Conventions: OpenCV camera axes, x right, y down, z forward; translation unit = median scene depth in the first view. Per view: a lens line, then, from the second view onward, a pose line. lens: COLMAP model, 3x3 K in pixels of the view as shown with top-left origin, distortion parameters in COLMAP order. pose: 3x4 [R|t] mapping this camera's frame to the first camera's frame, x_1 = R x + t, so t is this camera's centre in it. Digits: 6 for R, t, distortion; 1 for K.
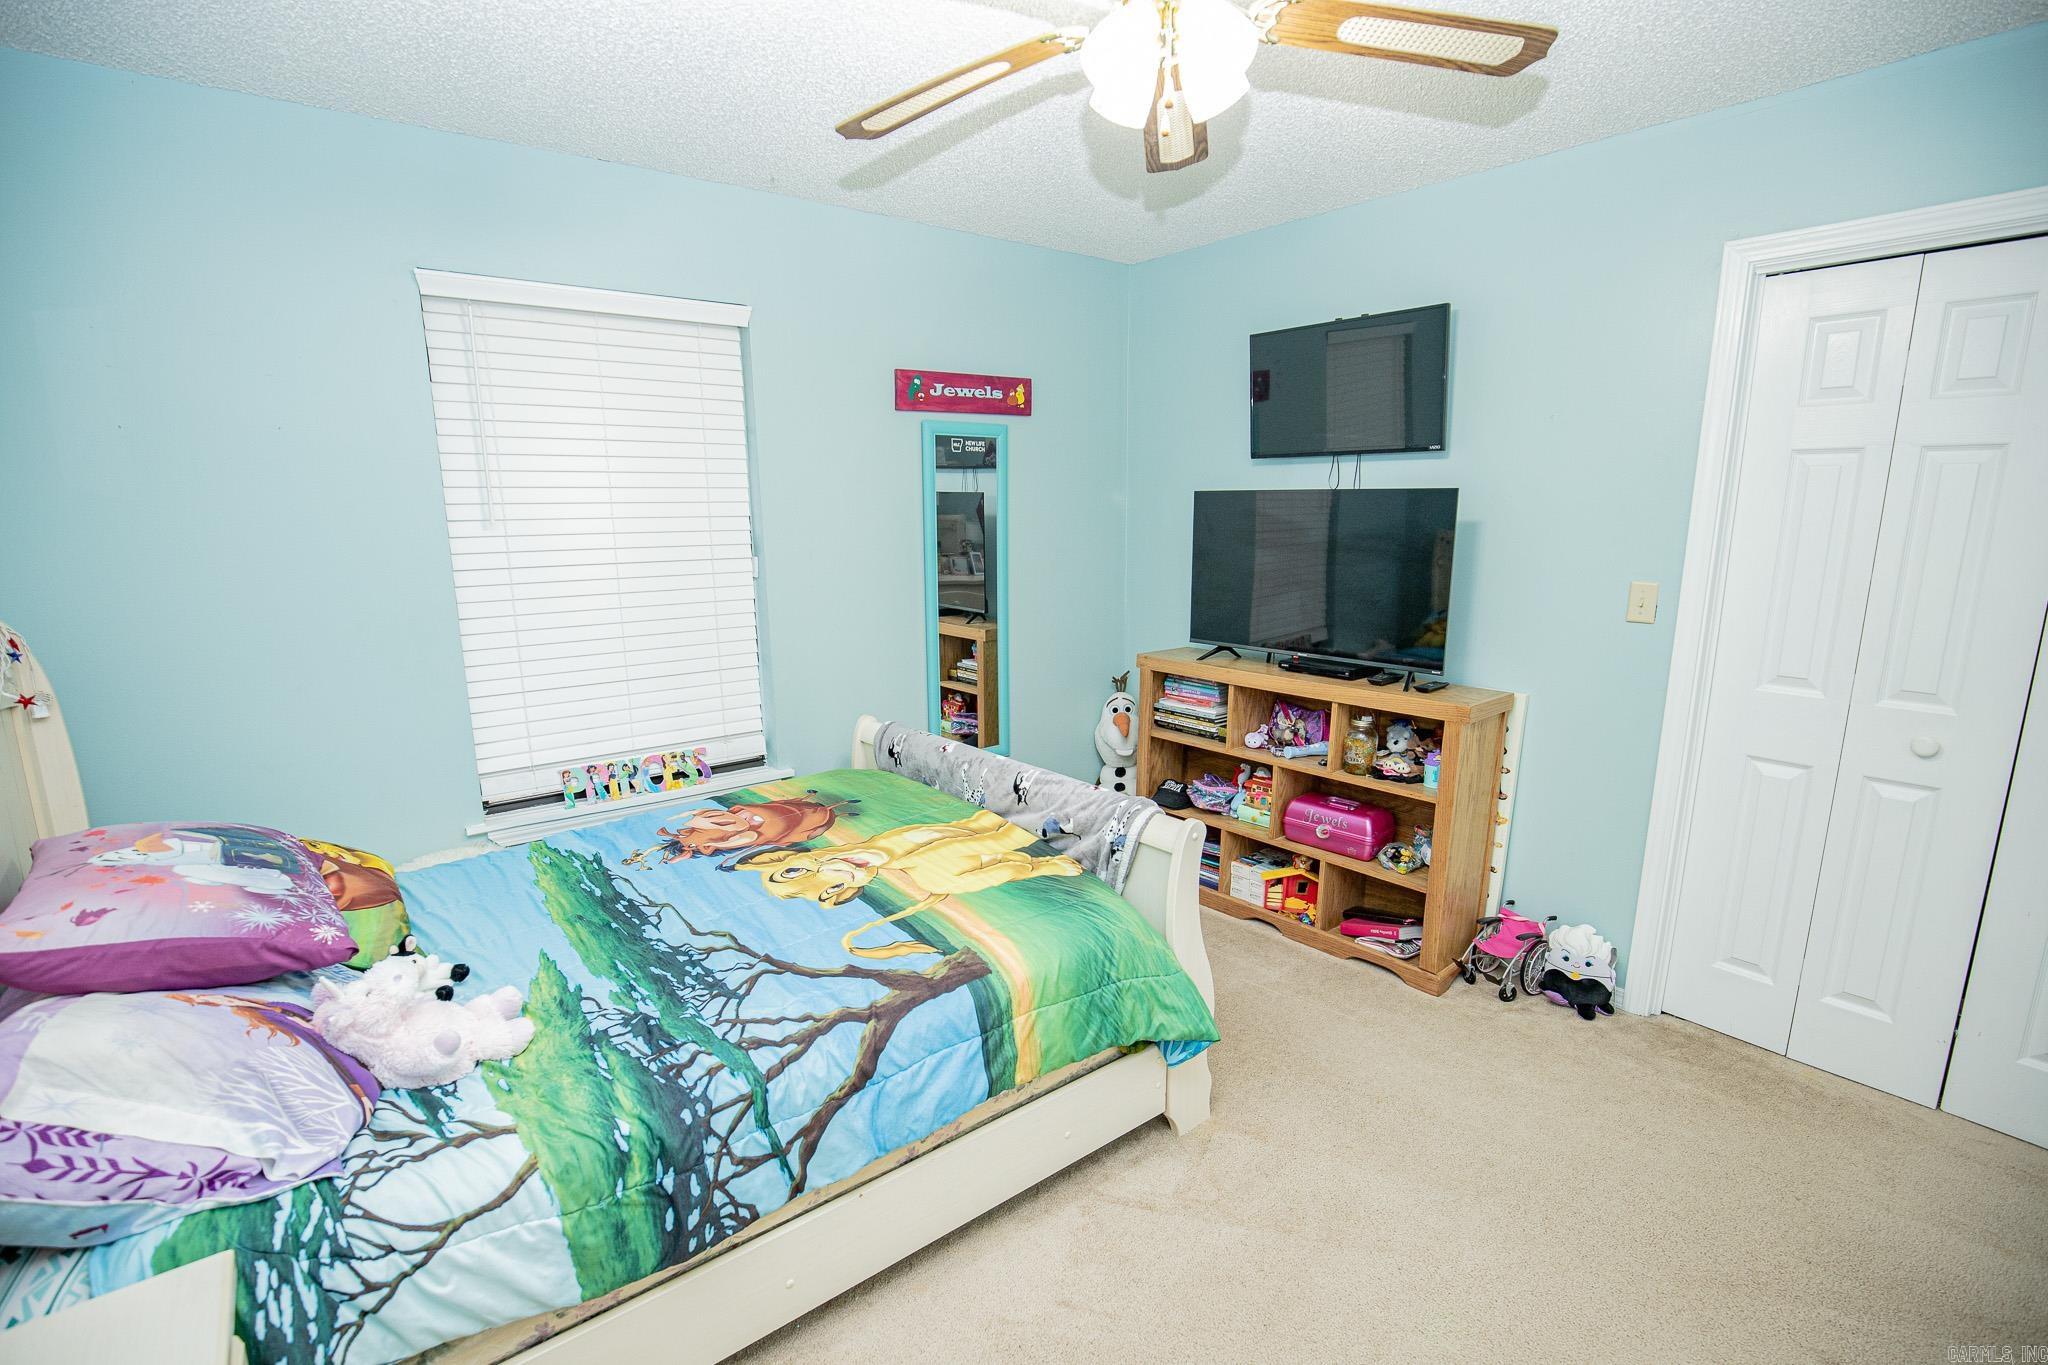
lens RADIAL K [[941.1, 0, 1021.0], [0, 941.1, 685.1], [0, 0, 1]] dist [-0.034982, 0.006924]
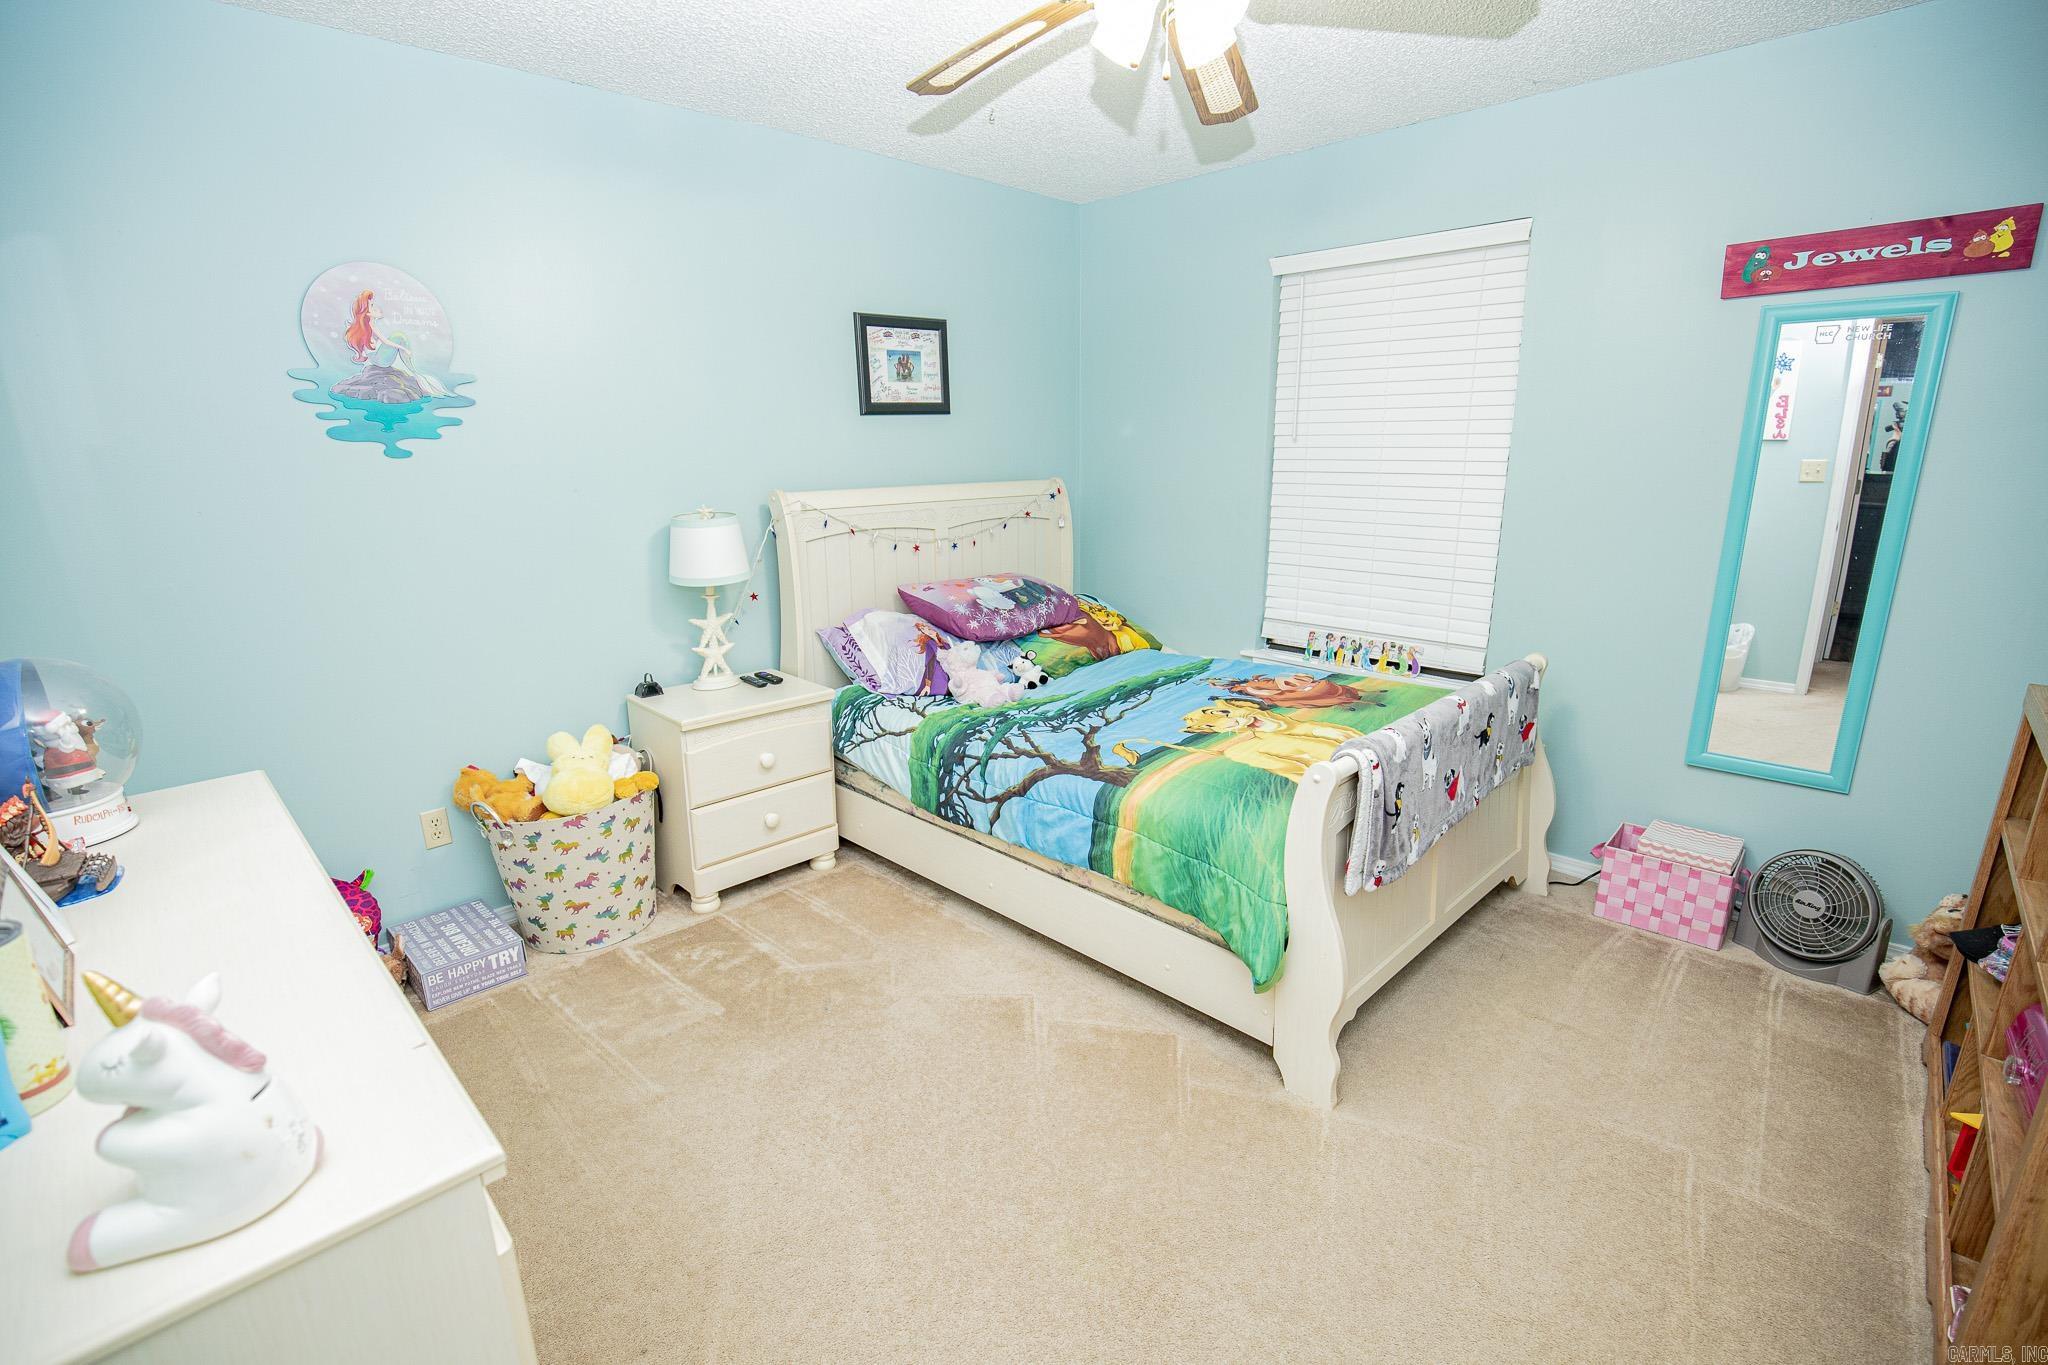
lens RADIAL K [[941.1, 0, 1016.8], [0, 941.1, 692.6], [0, 0, 1]] dist [-0.034982, 0.006924]
pose [[0.107211, 0.256003, -0.960712, 0.941126], [-0.180076, 0.955300, 0.234465, -0.075750], [0.977793, 0.147864, 0.148519, 0.523785]]
